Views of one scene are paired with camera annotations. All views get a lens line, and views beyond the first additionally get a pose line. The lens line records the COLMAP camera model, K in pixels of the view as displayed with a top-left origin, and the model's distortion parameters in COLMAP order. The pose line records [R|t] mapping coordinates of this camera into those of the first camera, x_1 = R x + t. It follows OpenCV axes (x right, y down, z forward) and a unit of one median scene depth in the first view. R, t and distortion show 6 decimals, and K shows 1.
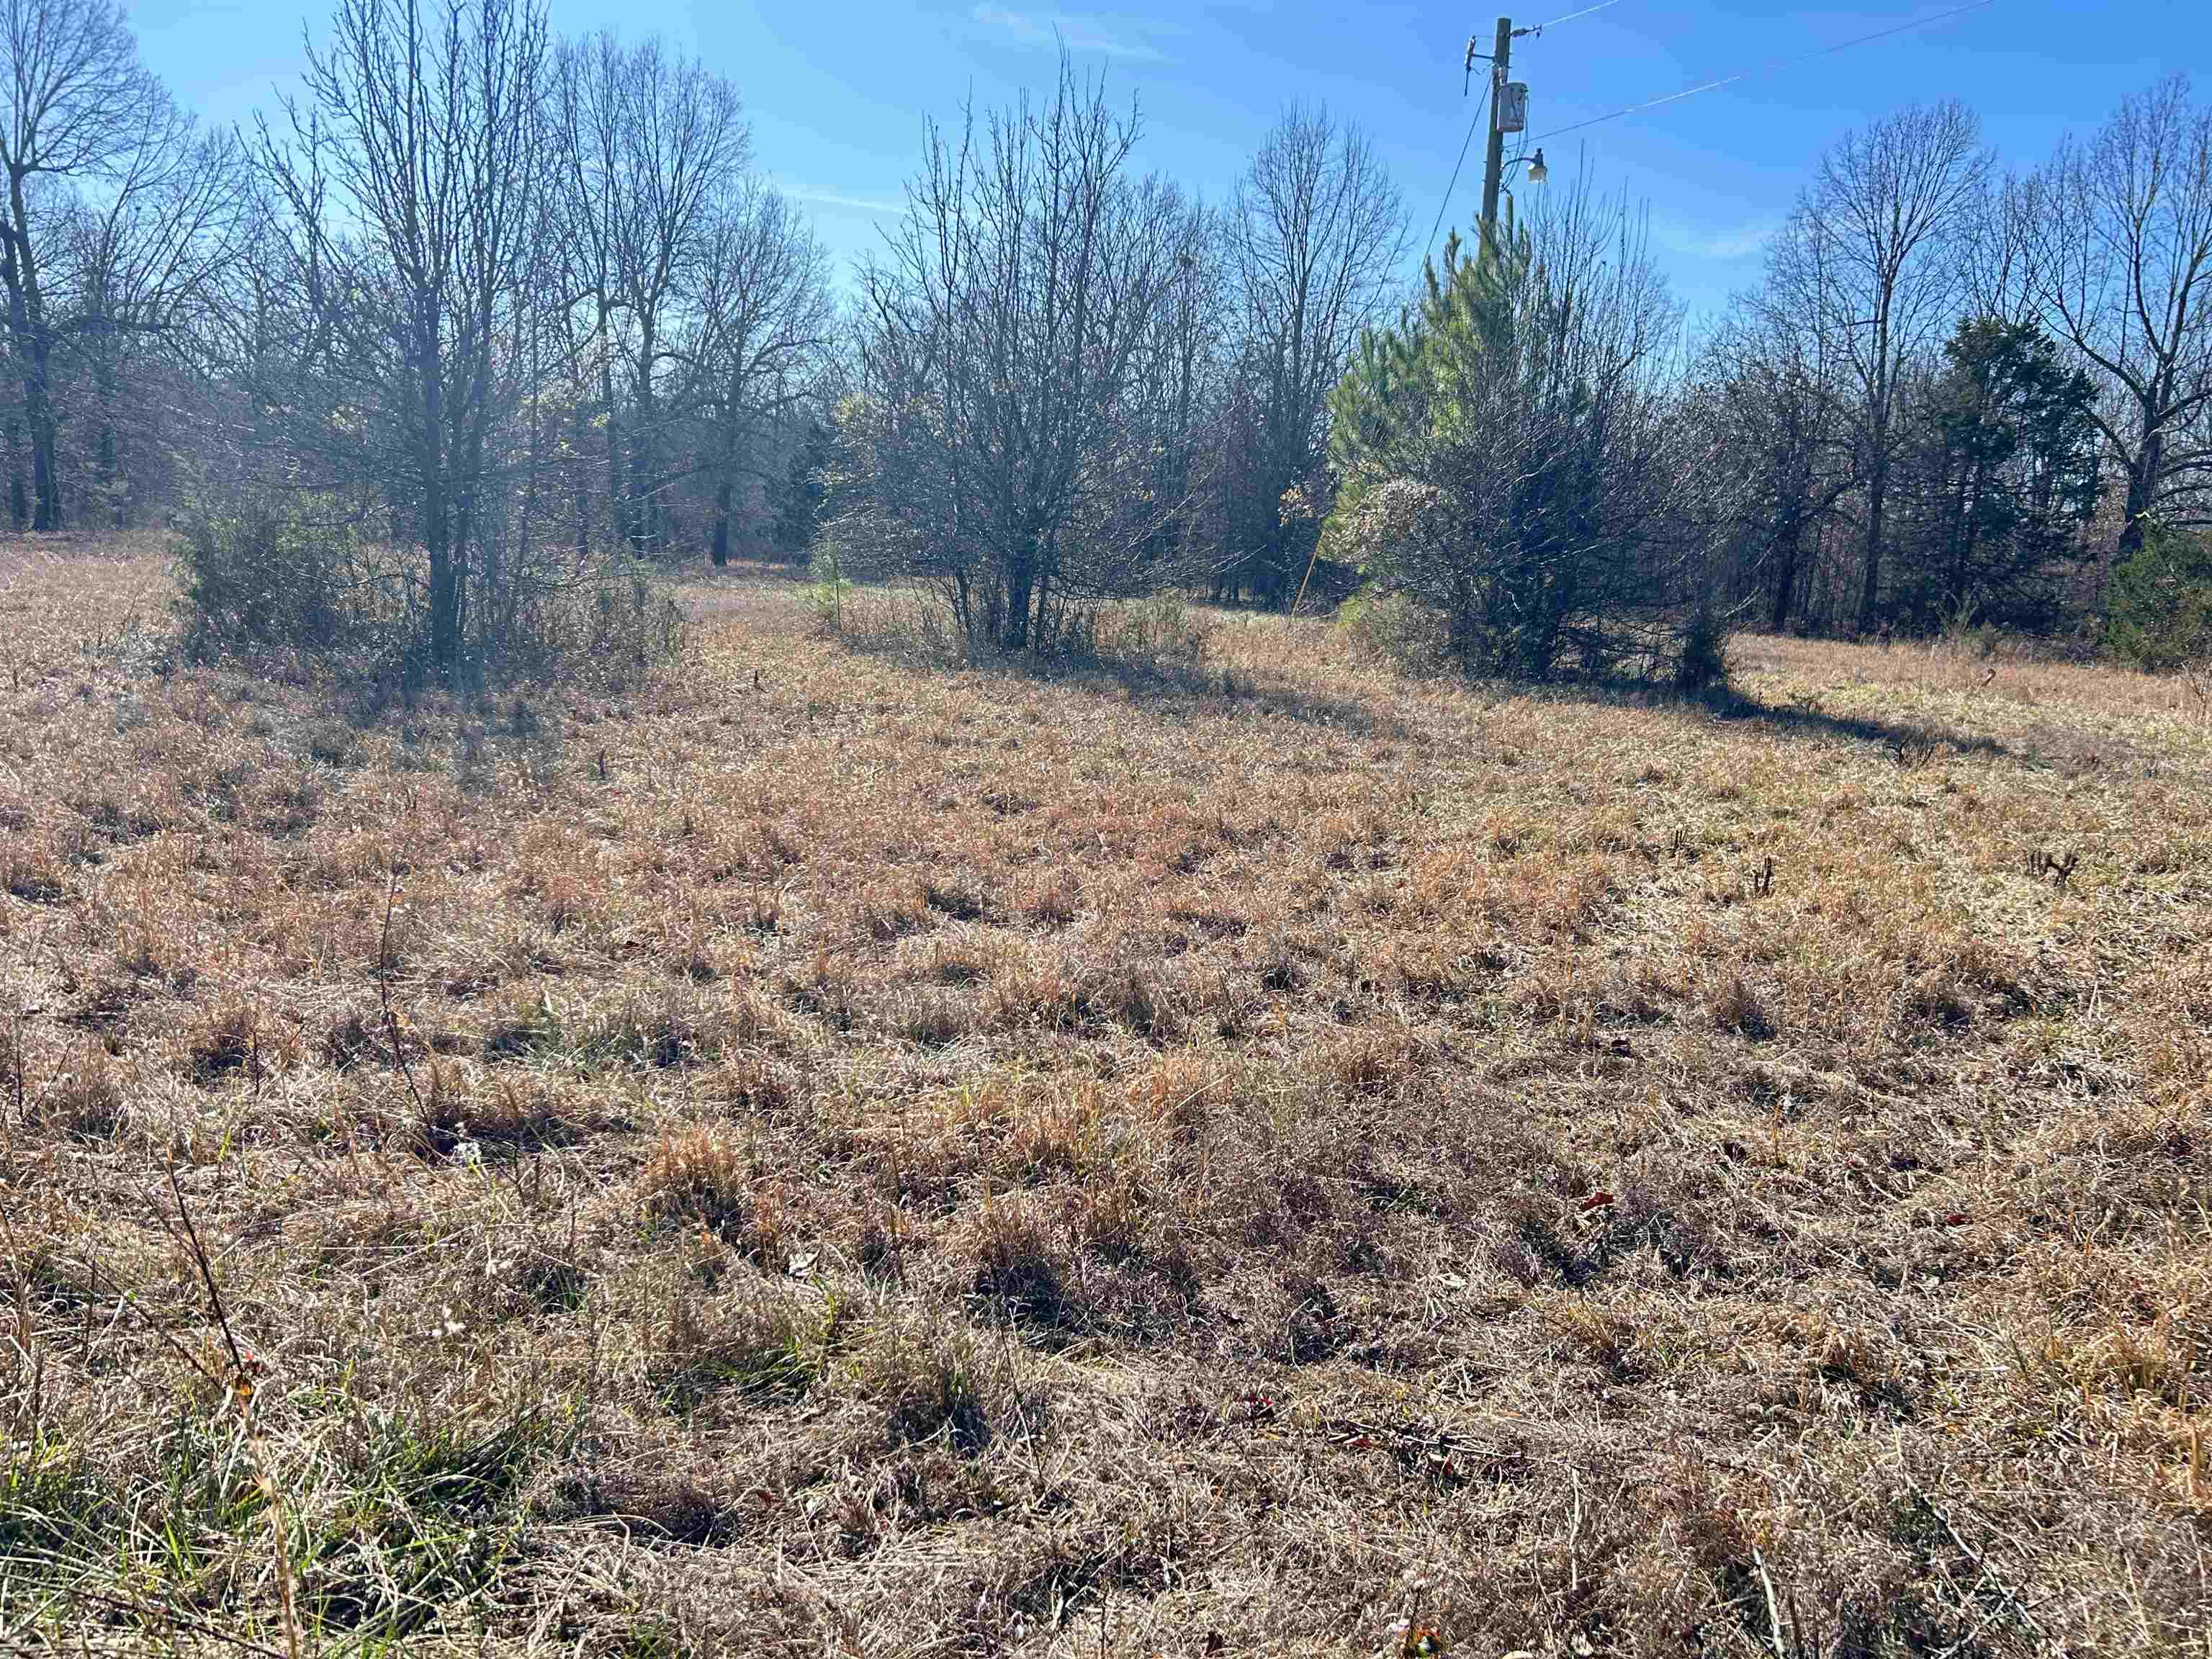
lens RADIAL K [[1647.3, 0, 1094.0], [0, 1647.3, 855.1], [0, 0, 1]] dist [0.031041, -0.035330]
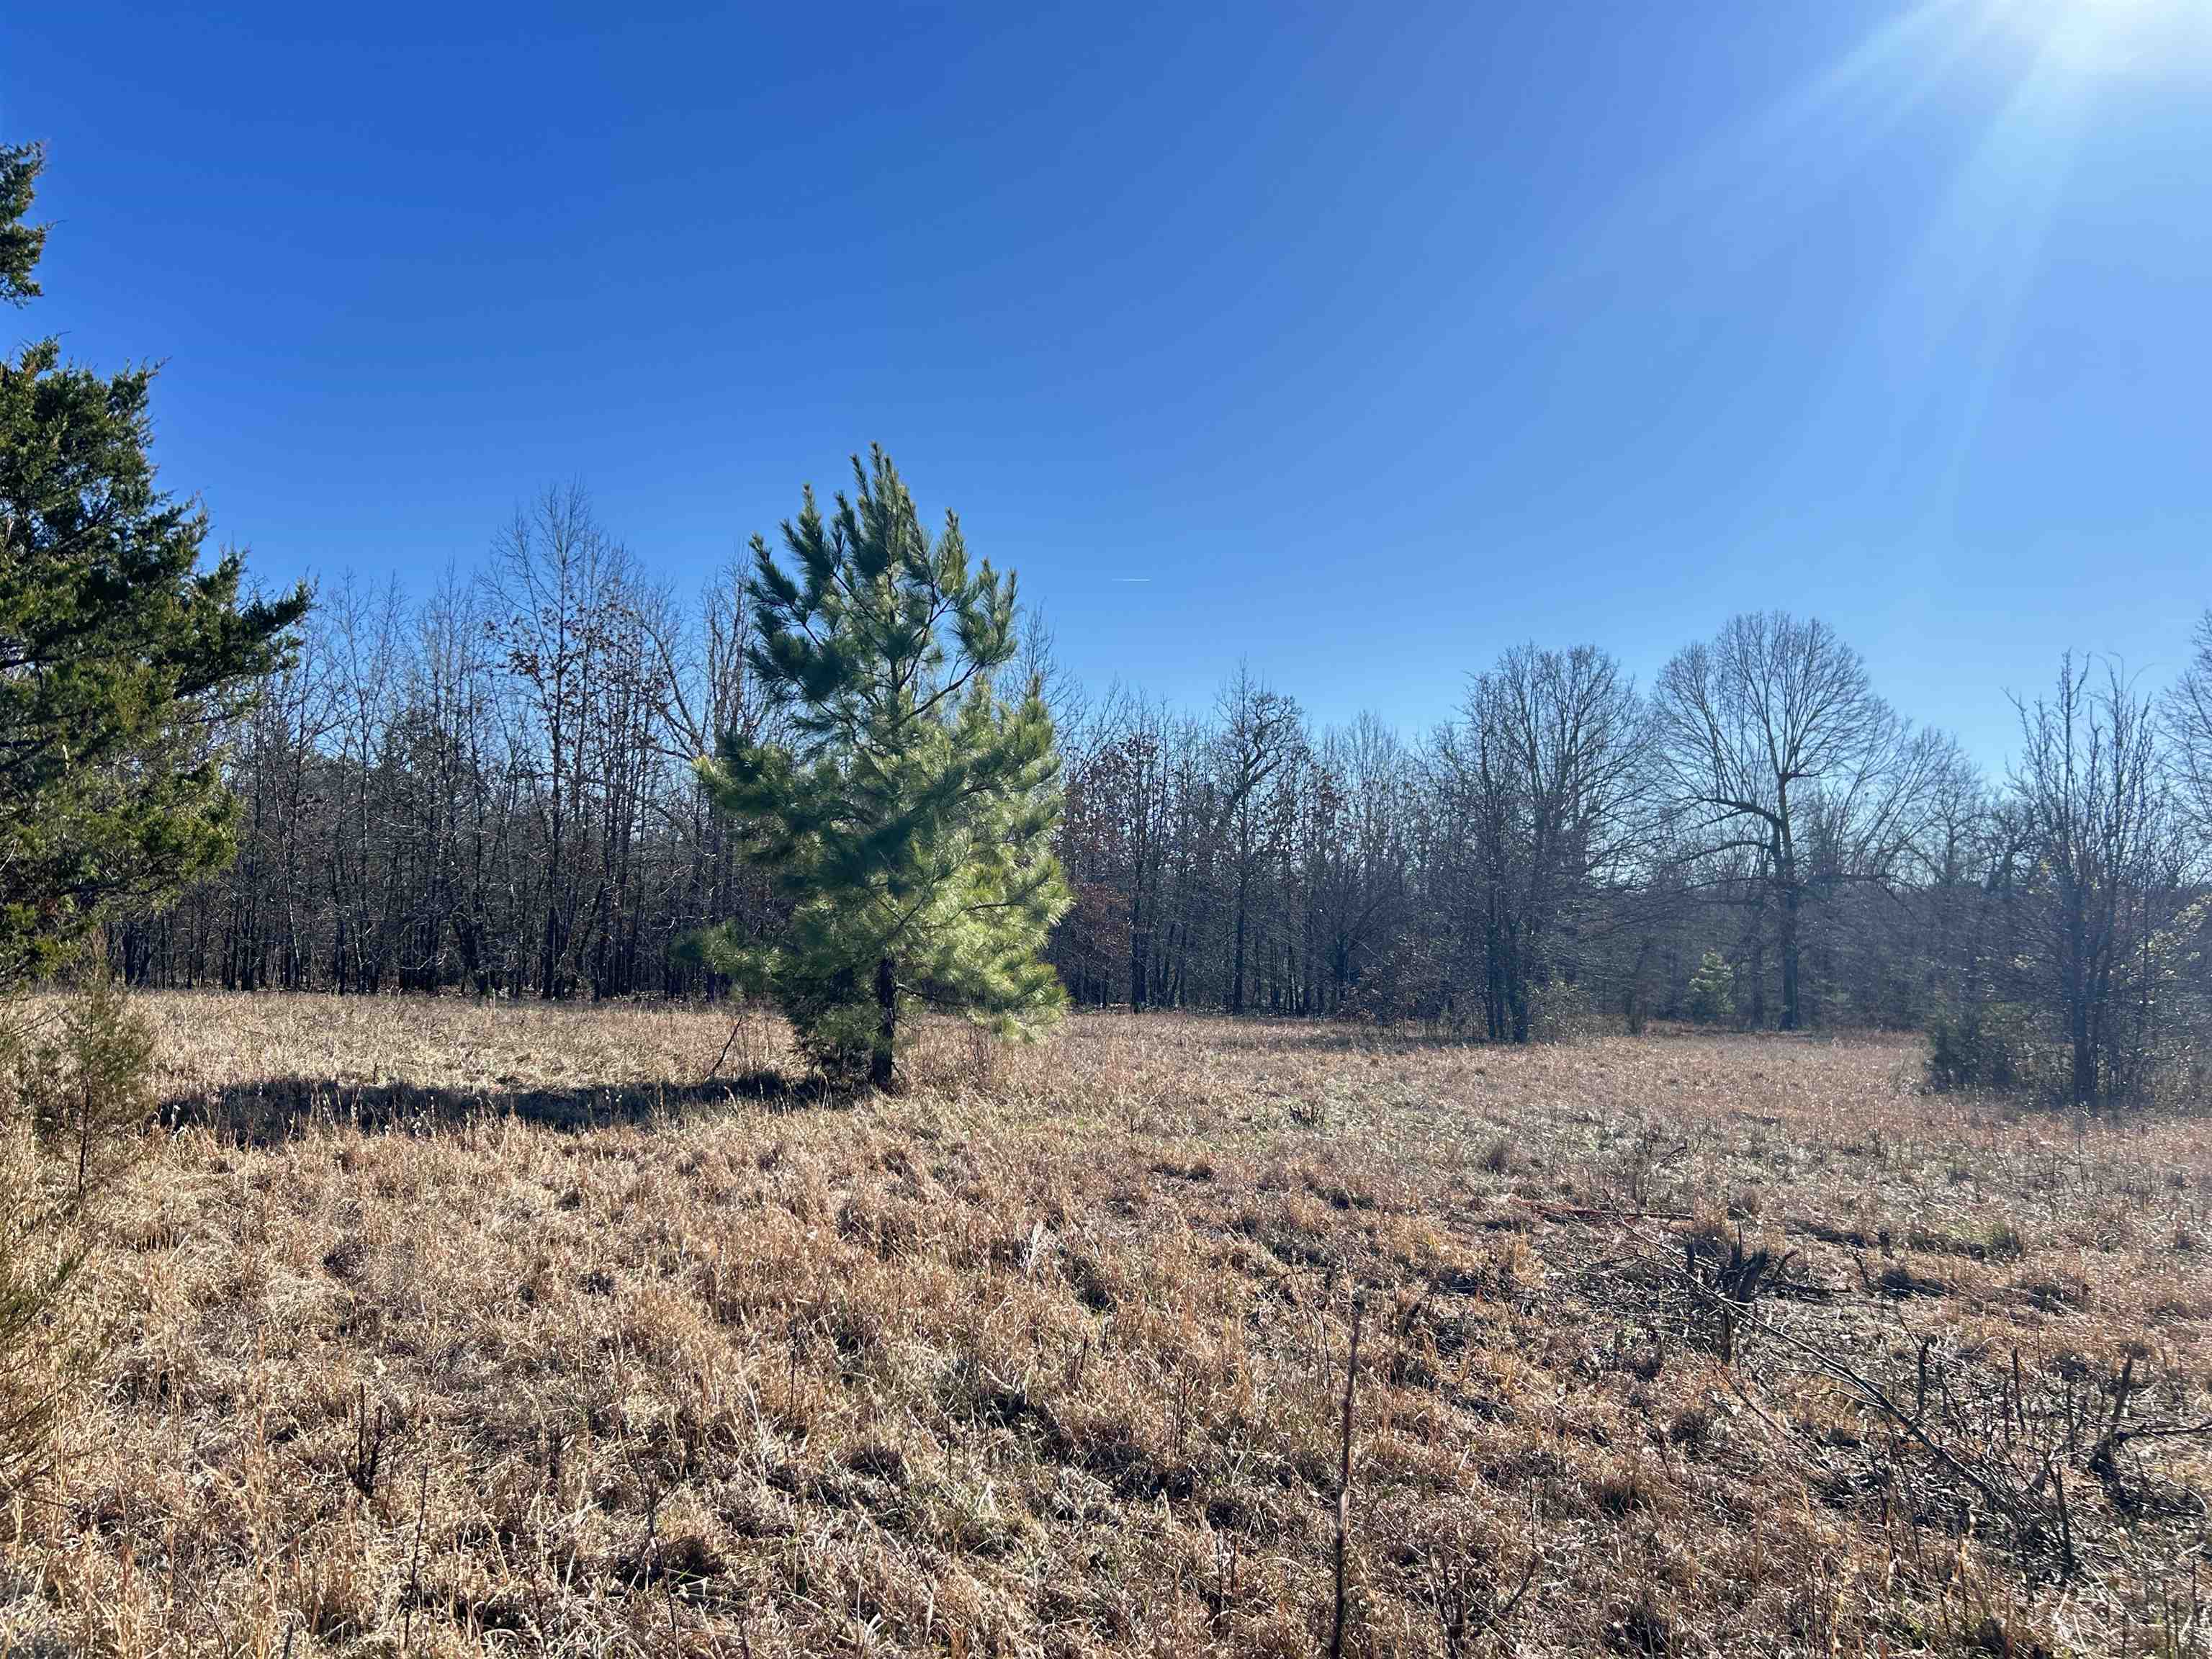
lens RADIAL K [[1647.3, 0, 1102.7], [0, 1647.3, 840.8], [0, 0, 1]] dist [0.031041, -0.035330]
pose [[0.605976, -0.089733, -0.790405, 0.316683], [-0.154638, 0.961374, -0.227698, 0.144500], [0.780308, 0.260206, 0.568694, -0.703365]]
